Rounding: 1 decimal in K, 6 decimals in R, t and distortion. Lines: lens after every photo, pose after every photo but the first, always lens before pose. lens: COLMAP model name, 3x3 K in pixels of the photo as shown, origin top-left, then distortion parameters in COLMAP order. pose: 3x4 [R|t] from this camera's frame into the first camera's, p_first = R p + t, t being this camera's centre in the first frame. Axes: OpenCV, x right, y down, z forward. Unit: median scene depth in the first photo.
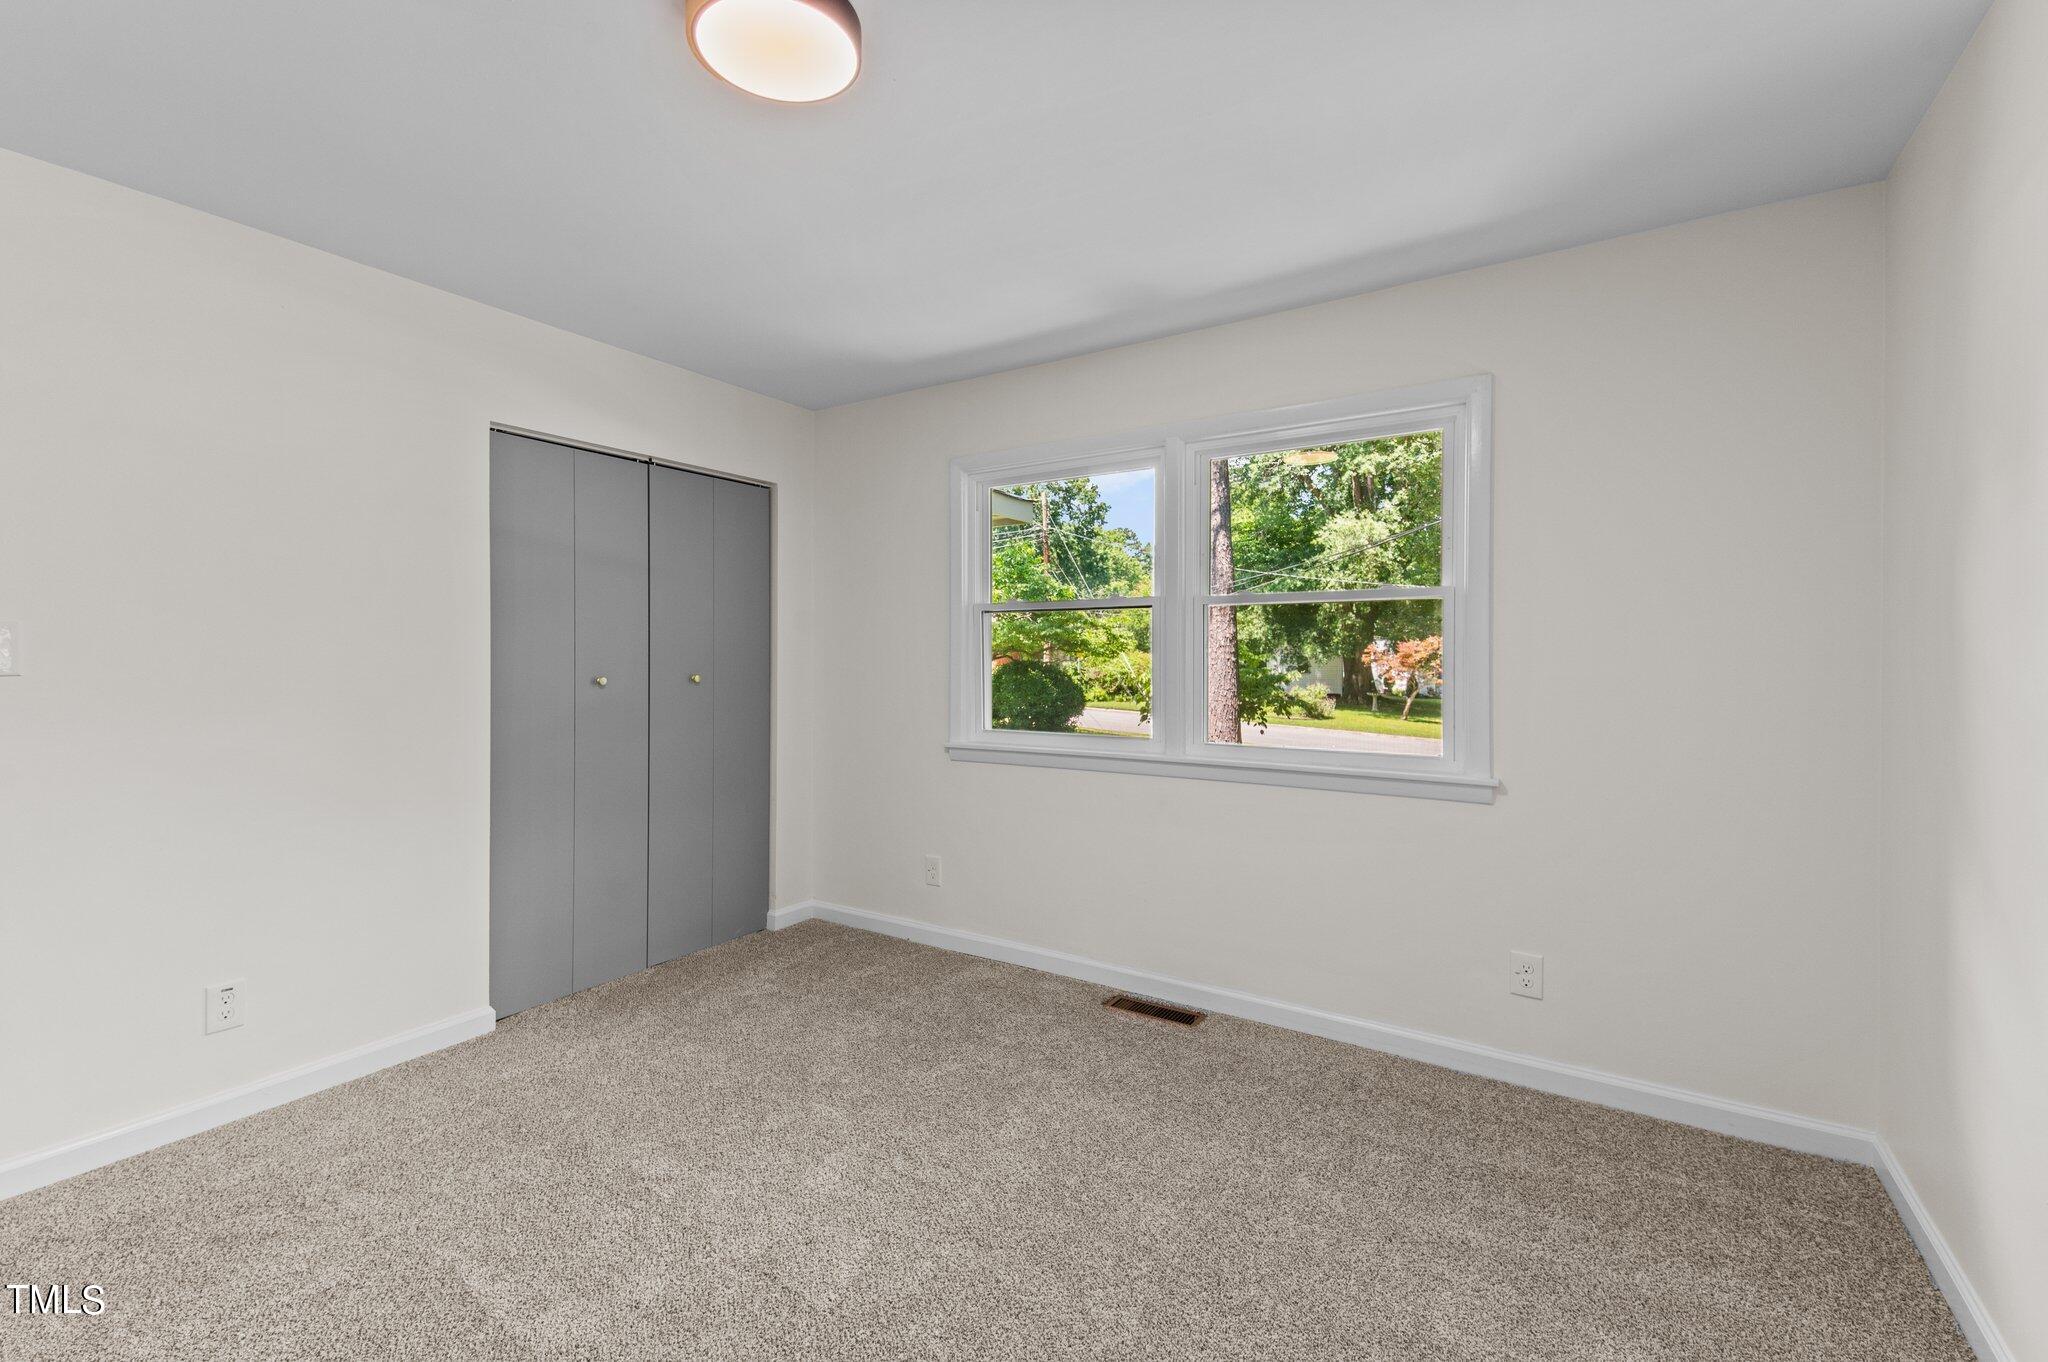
lens RADIAL K [[872.8, 0, 1011.1], [0, 872.8, 683.4], [0, 0, 1]] dist [0.054934, -0.022458]
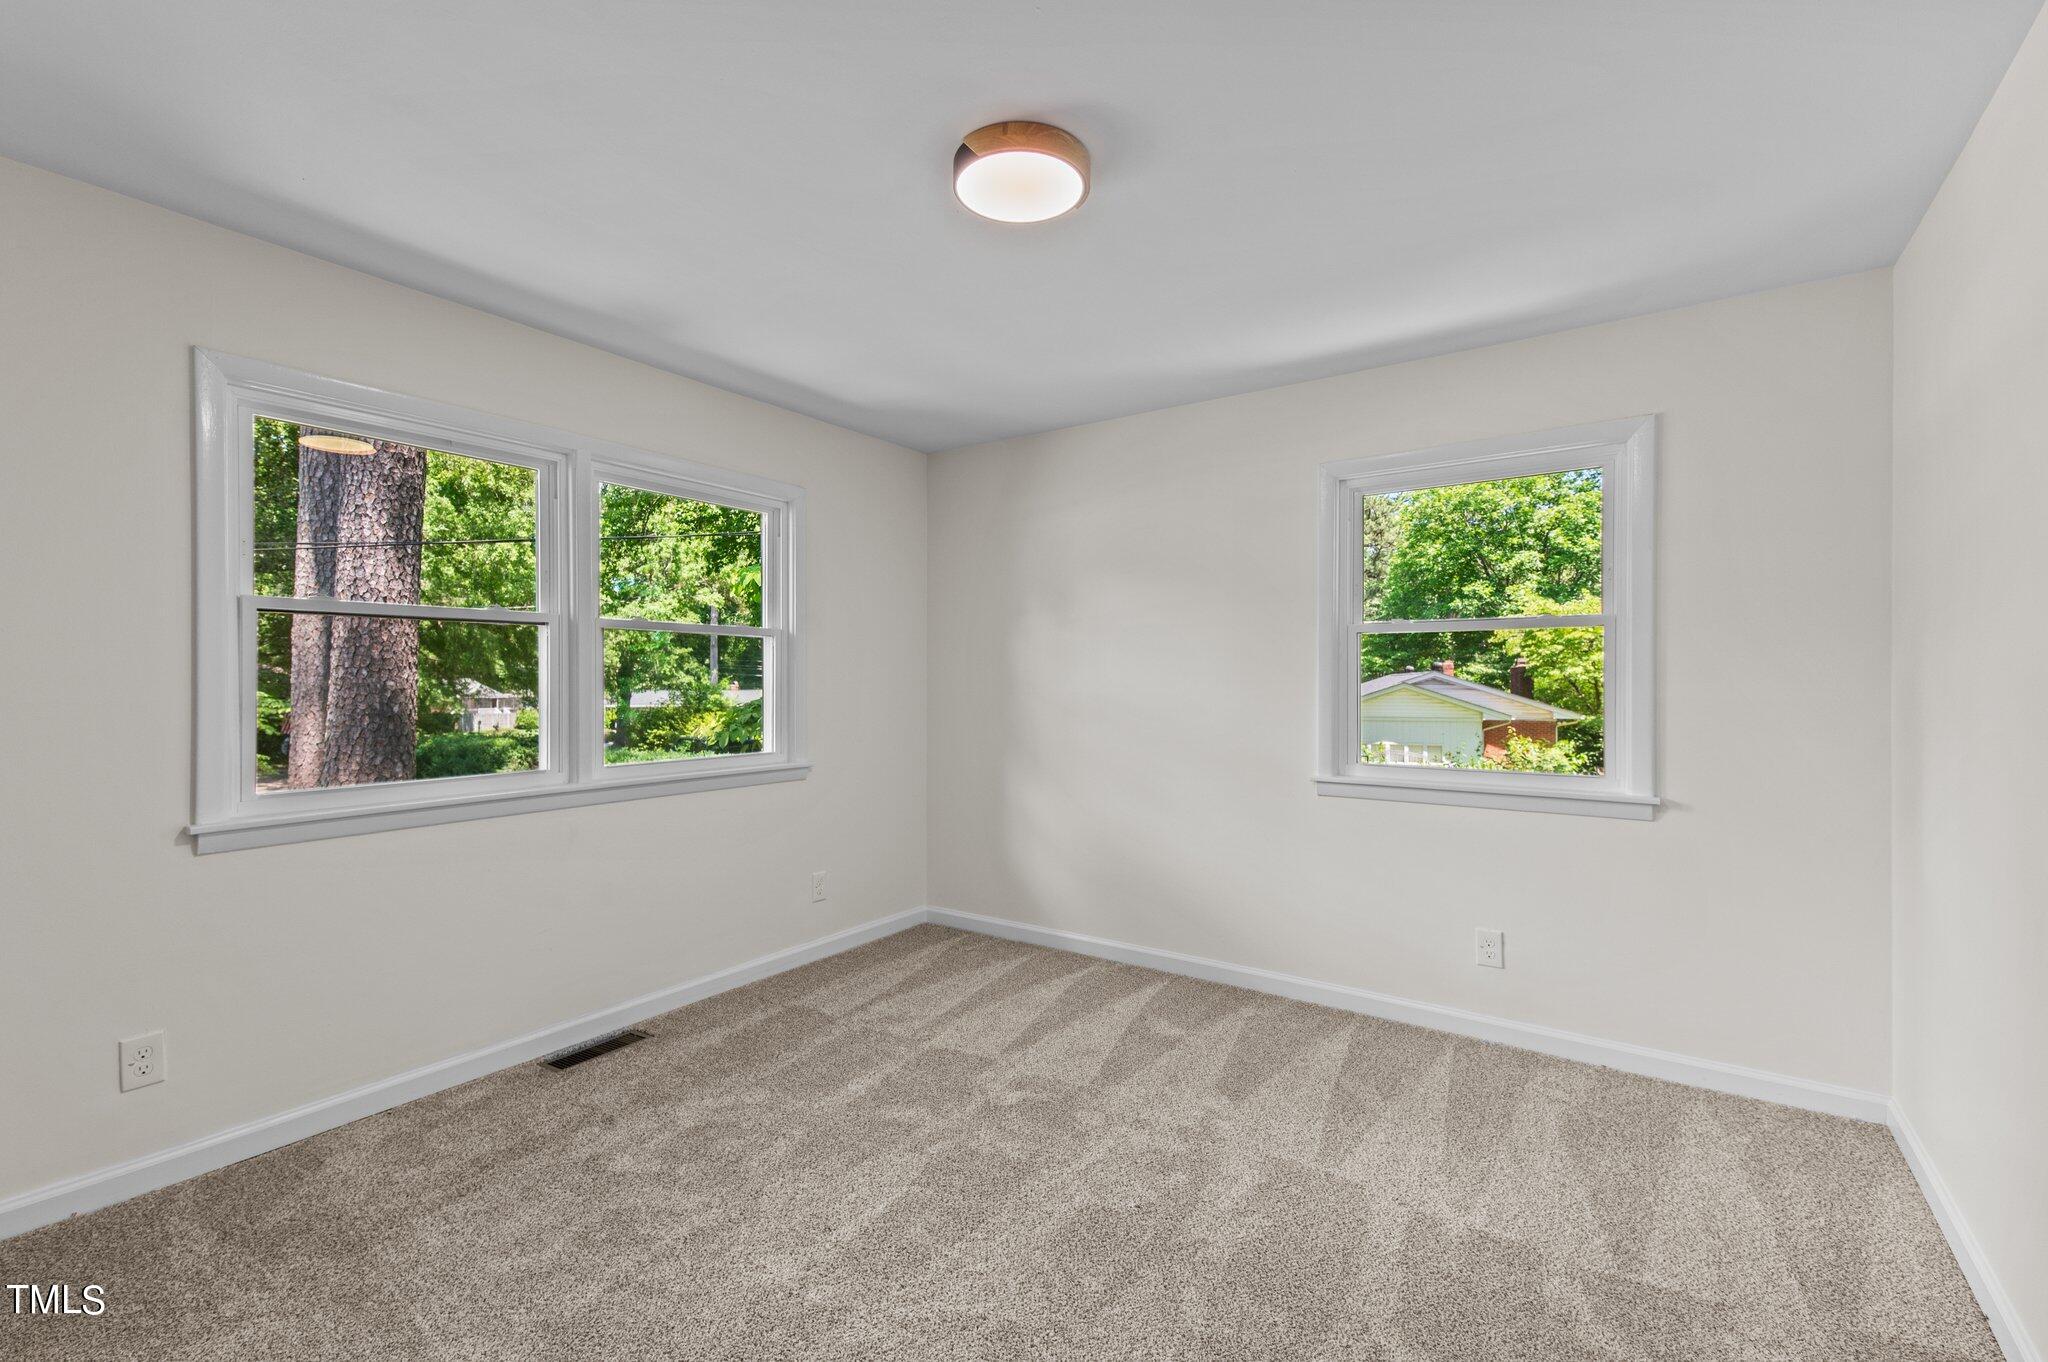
lens RADIAL K [[872.8, 0, 1011.1], [0, 872.8, 683.4], [0, 0, 1]] dist [0.054934, -0.022458]
pose [[0.054972, -0.010802, 0.998429, -0.784677], [0.030694, 0.999487, 0.009124, -0.021616], [-0.998016, 0.030144, 0.055275, 0.495943]]
